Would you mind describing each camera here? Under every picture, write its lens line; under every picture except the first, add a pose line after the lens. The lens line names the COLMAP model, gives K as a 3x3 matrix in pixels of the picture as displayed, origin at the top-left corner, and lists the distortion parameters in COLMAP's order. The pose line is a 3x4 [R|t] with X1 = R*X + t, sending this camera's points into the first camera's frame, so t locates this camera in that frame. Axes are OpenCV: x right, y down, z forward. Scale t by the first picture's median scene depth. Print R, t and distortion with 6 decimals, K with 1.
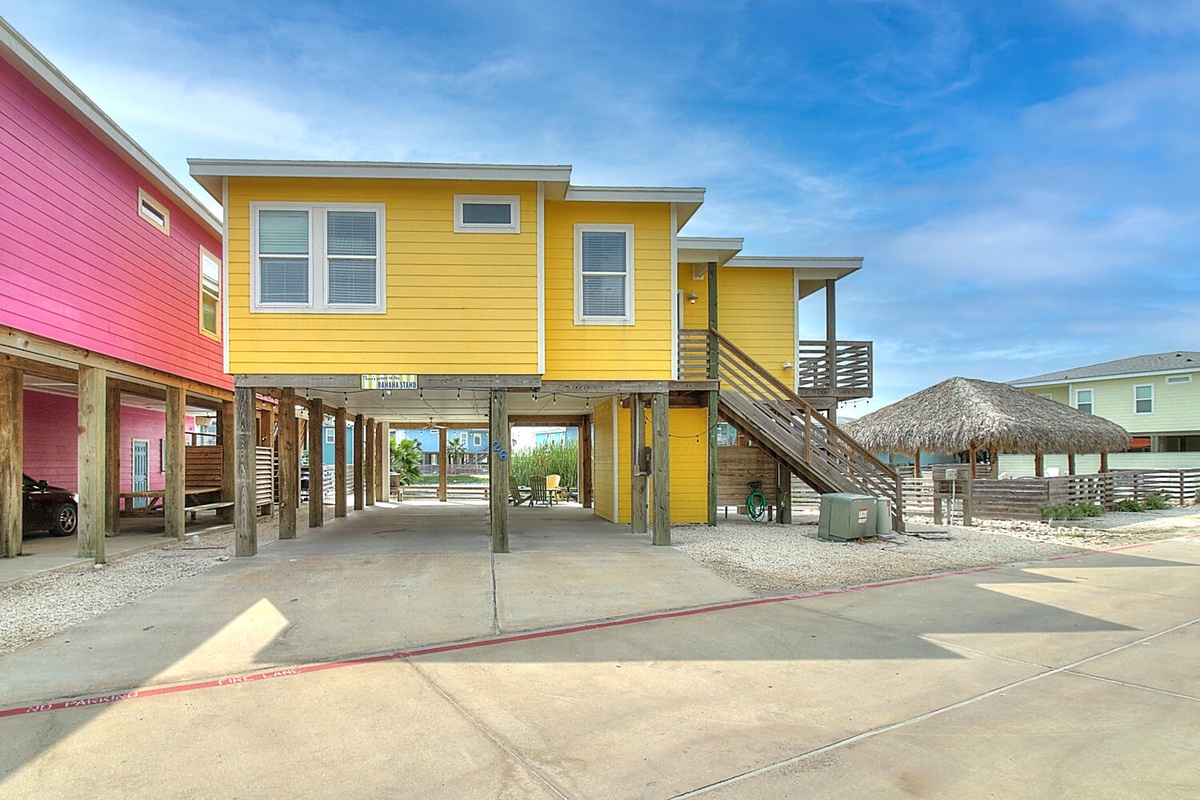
lens RADIAL K [[742.7, 0, 580.3], [0, 742.7, 454.3], [0, 0, 1]] dist [-0.001089, -0.000083]
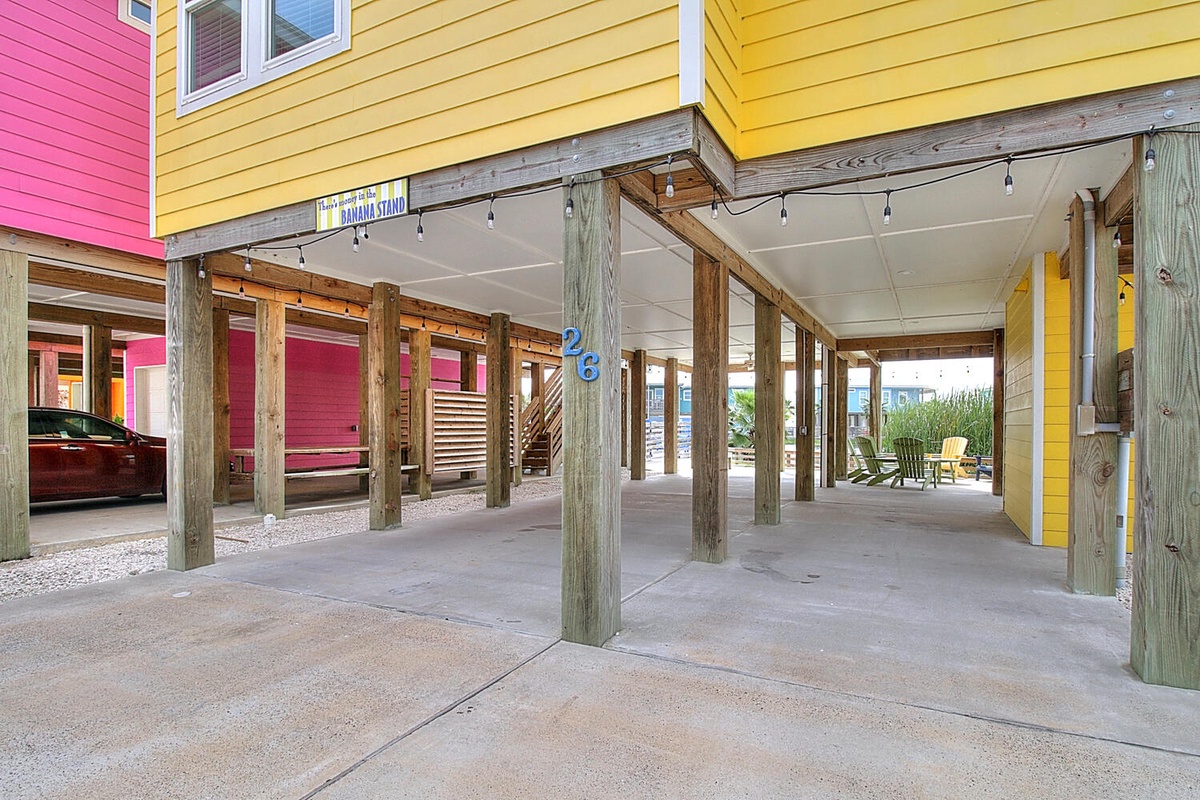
lens RADIAL K [[662.9, 0, 602.4], [0, 662.9, 443.5], [0, 0, 1]] dist [-0.002533, -0.000878]
pose [[0.826608, 0.020053, -0.562420, 0.063381], [0.000060, 0.999362, 0.035721, 0.021241], [0.562777, -0.029561, 0.826080, 0.601266]]
